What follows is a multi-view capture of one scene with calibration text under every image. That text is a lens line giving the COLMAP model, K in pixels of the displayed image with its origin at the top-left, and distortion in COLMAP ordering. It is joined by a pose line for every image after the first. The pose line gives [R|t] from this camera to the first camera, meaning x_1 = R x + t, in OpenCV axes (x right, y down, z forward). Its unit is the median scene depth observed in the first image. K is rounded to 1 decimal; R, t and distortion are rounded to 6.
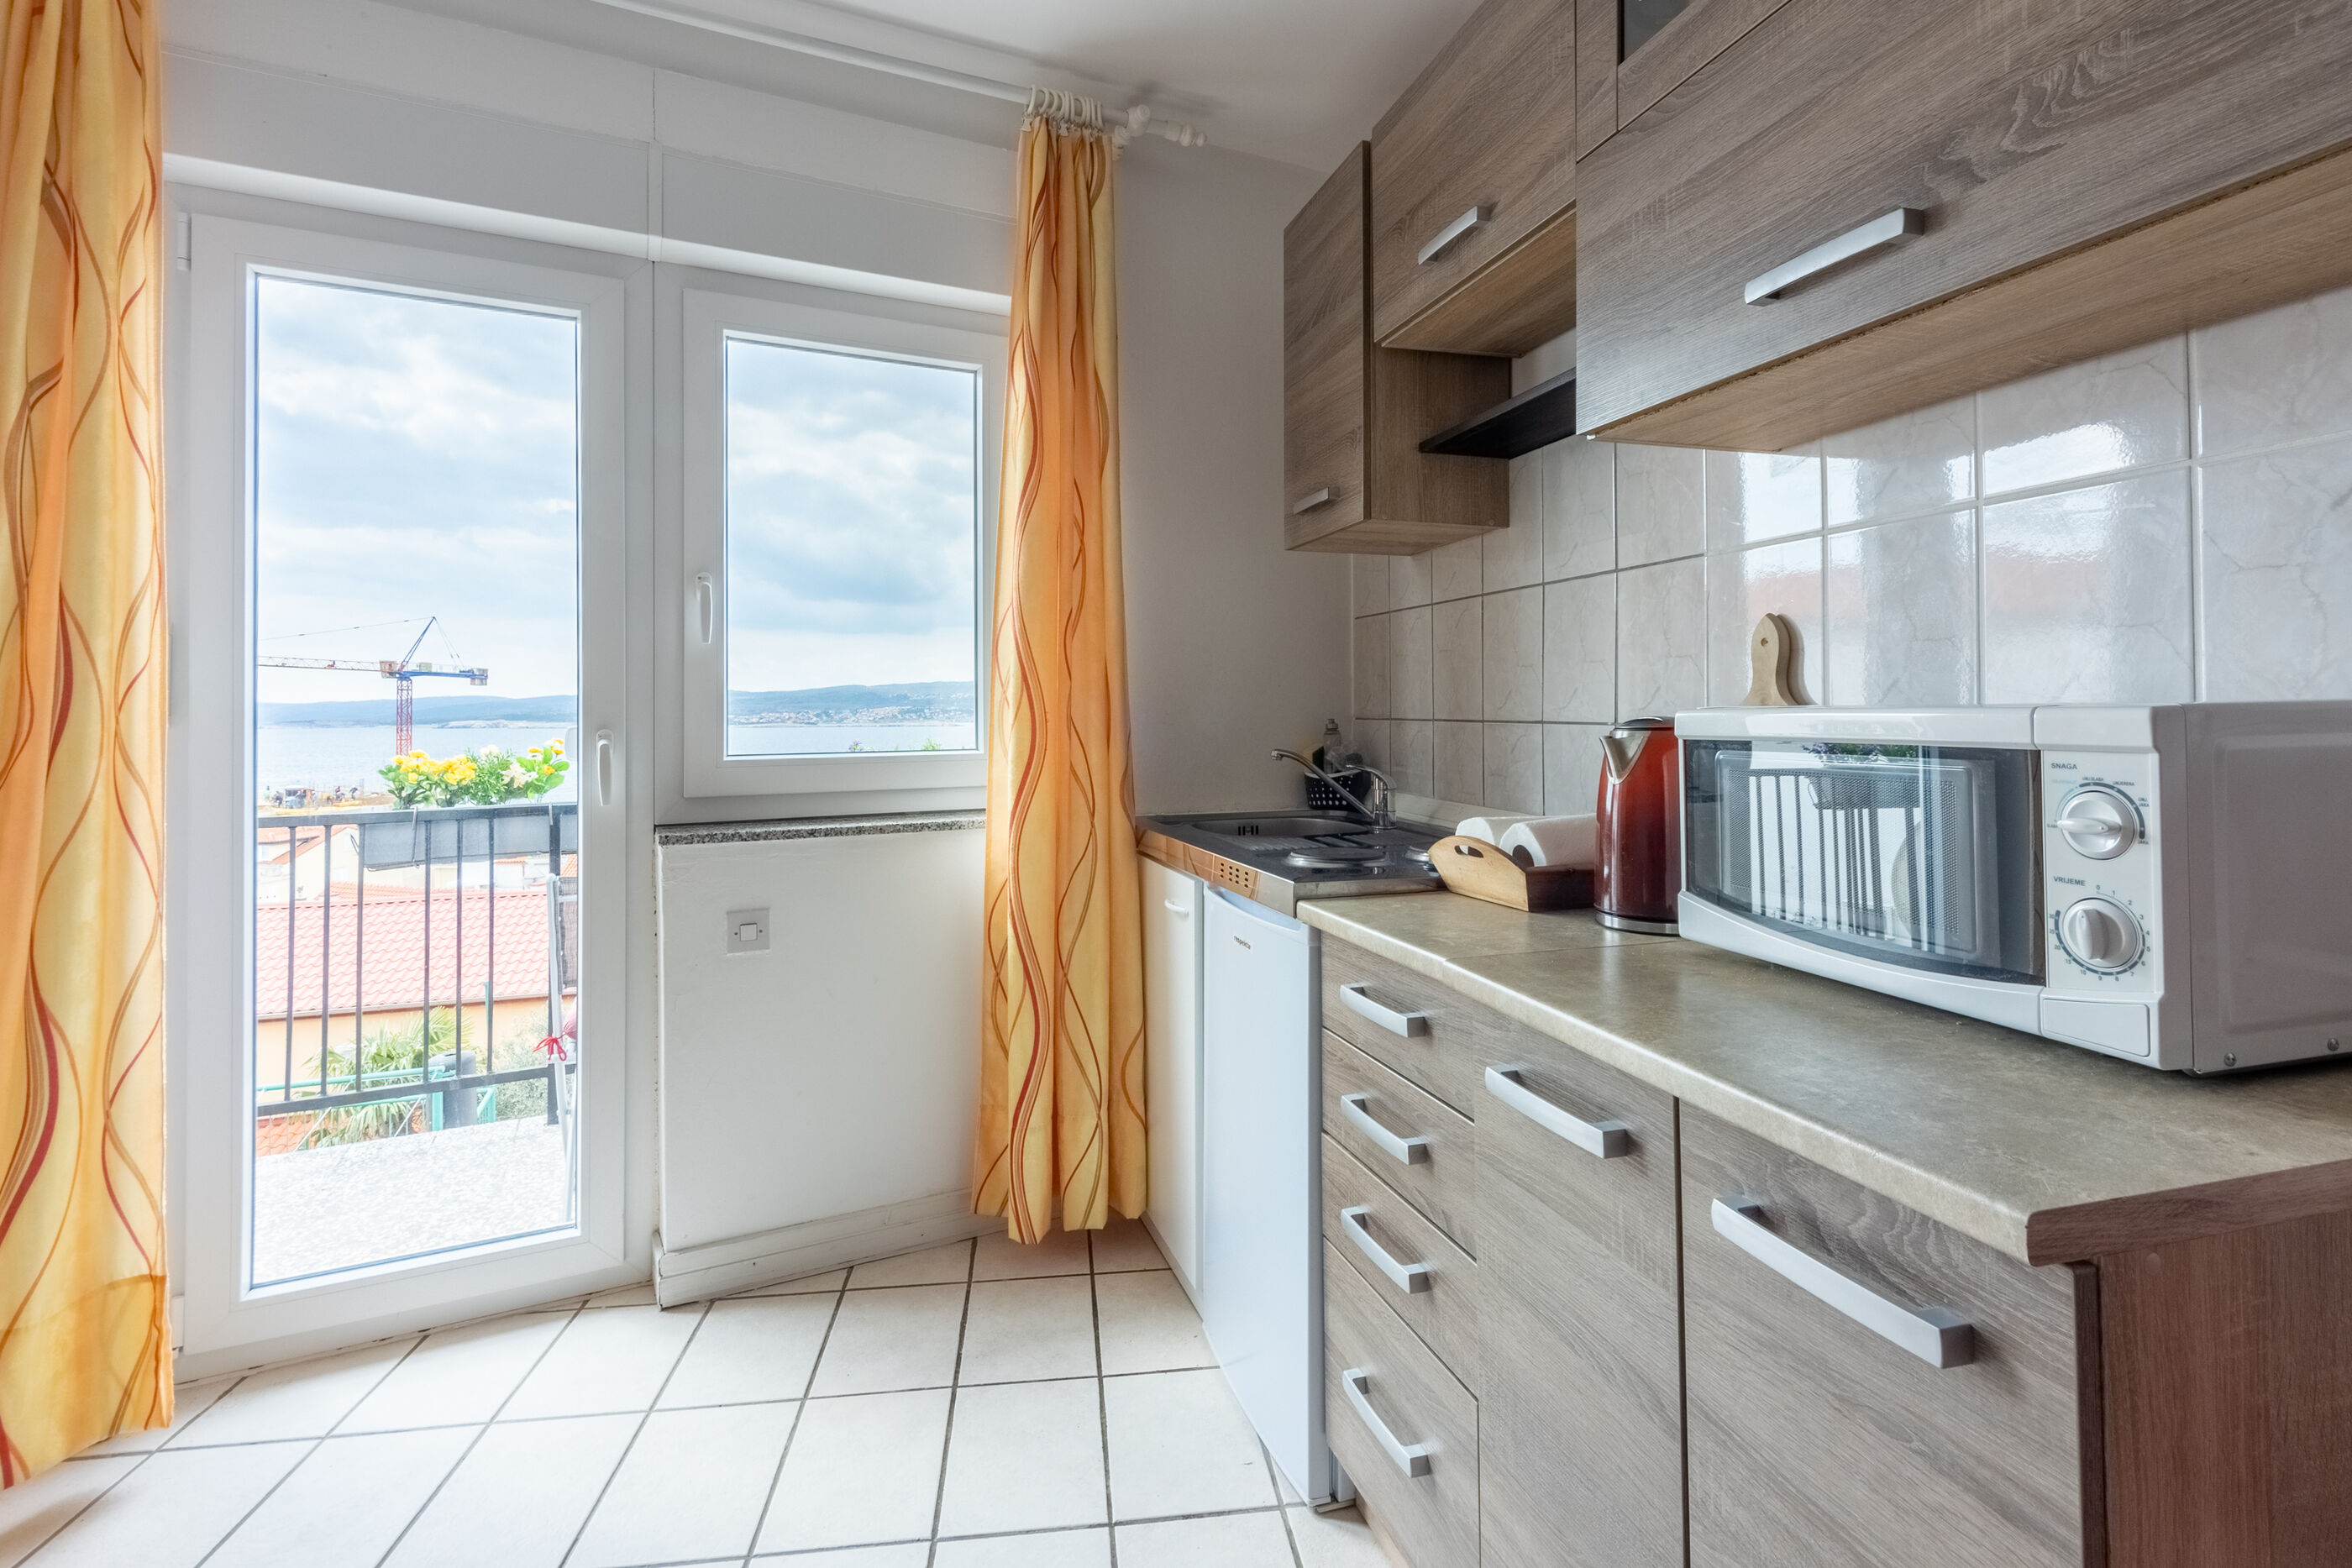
lens RADIAL K [[1111.4, 0, 1180.3], [0, 1111.4, 684.9], [0, 0, 1]] dist [0.000191, 0.000248]
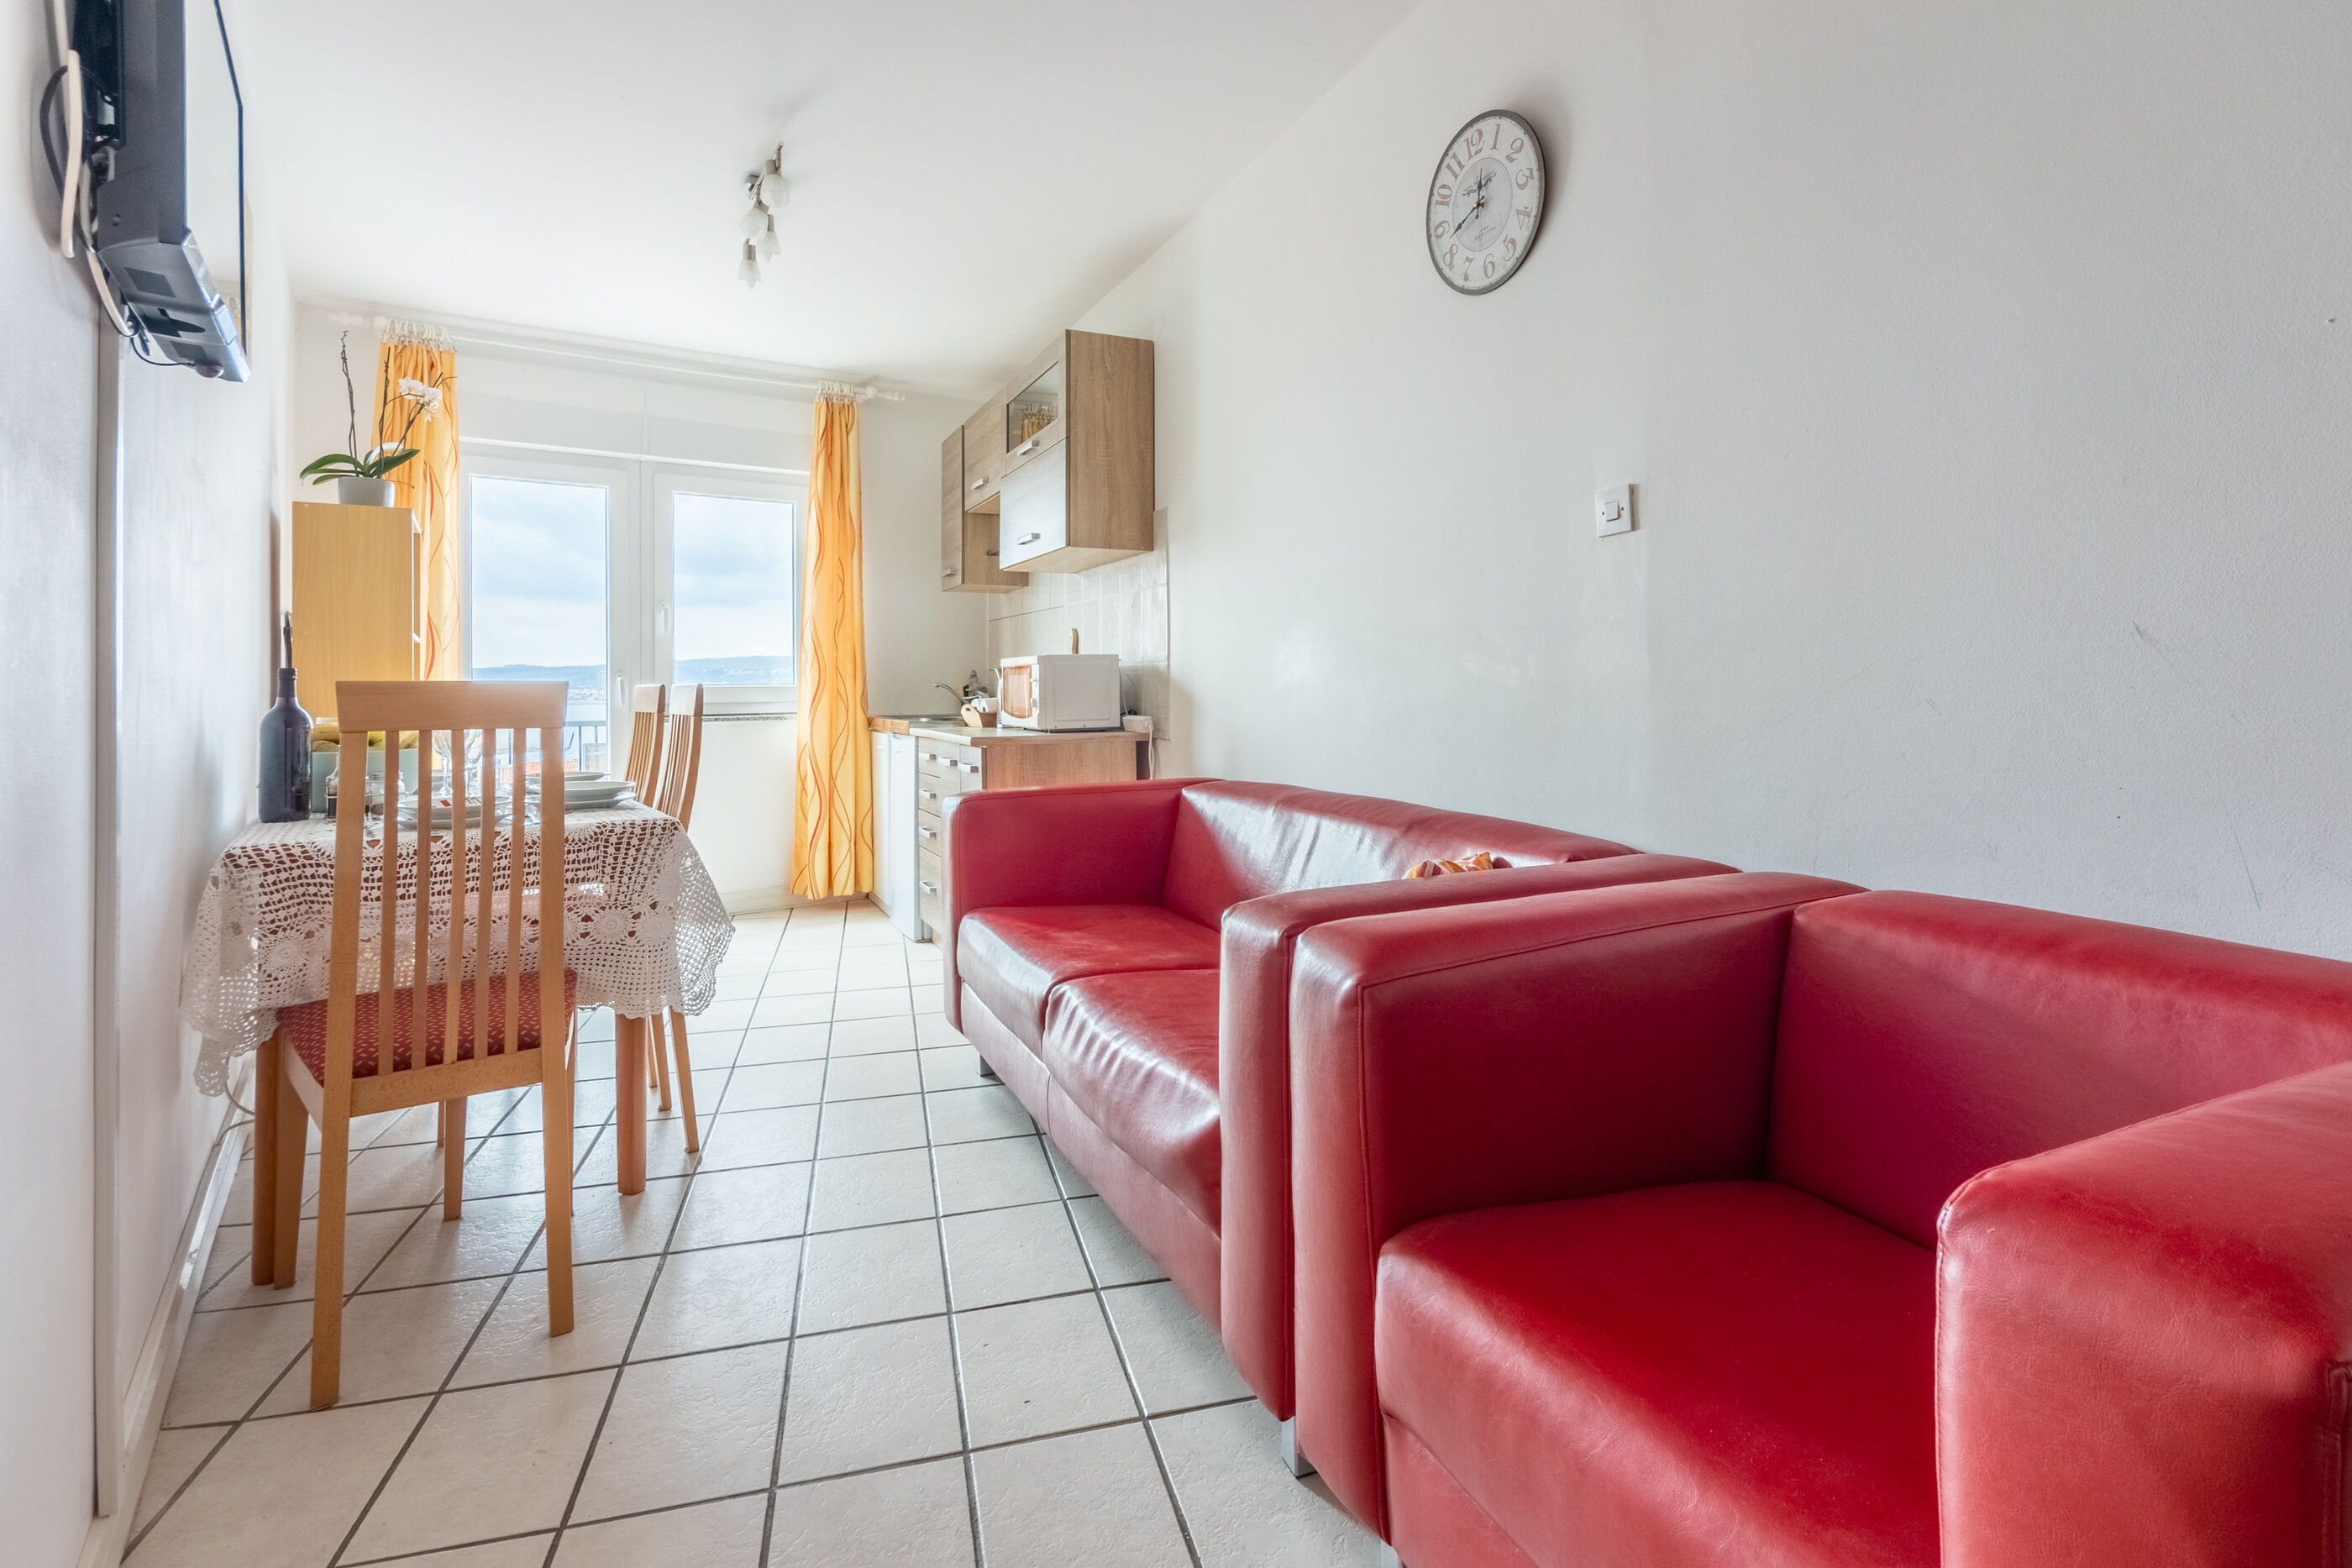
lens RADIAL K [[1102.2, 0, 1171.5], [0, 1102.2, 667.7], [0, 0, 1]] dist [-0.003501, 0.004861]
pose [[0.989664, 0.001532, 0.143401, 0.250590], [-0.002580, 0.999971, 0.007123, 0.011916], [-0.143386, -0.007419, 0.989639, -1.296760]]
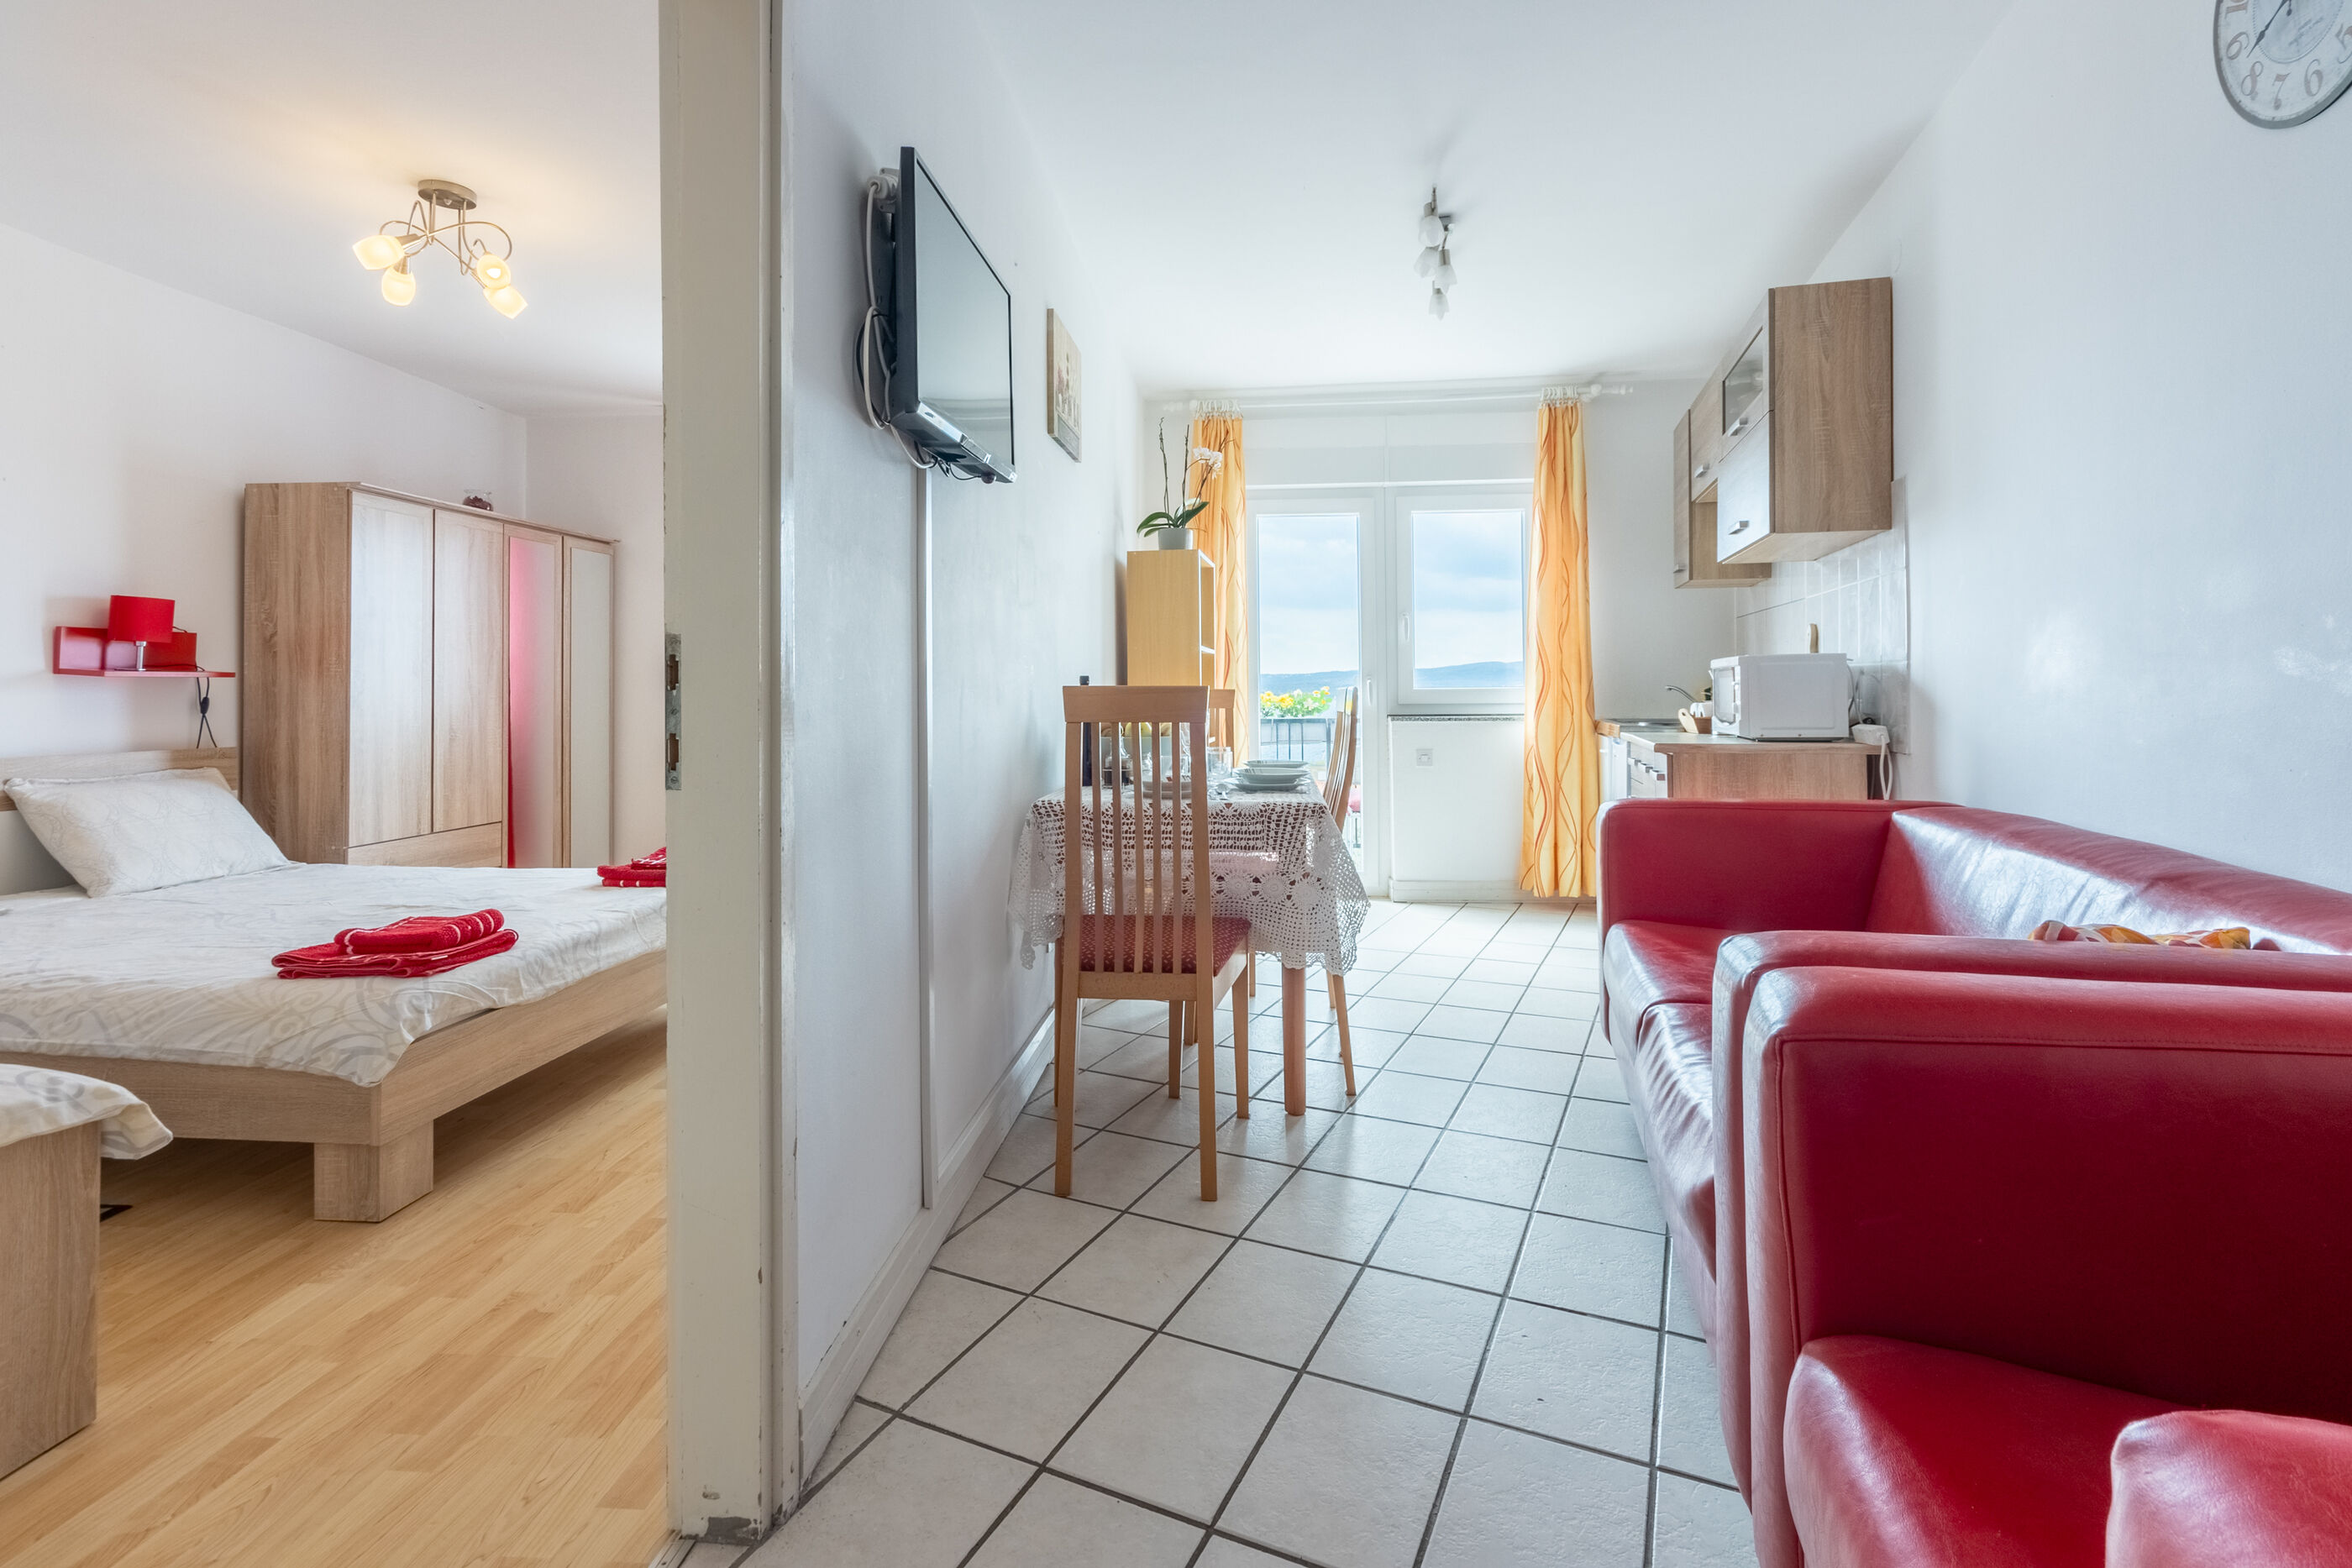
lens RADIAL K [[1102.1, 0, 1185.6], [0, 1102.1, 682.1], [0, 0, 1]] dist [0.003814, 0.001677]
pose [[0.848933, -0.002245, -0.528496, 0.438826], [0.012430, 0.999799, 0.015719, 0.008812], [0.528354, -0.019913, 0.848790, -1.307540]]
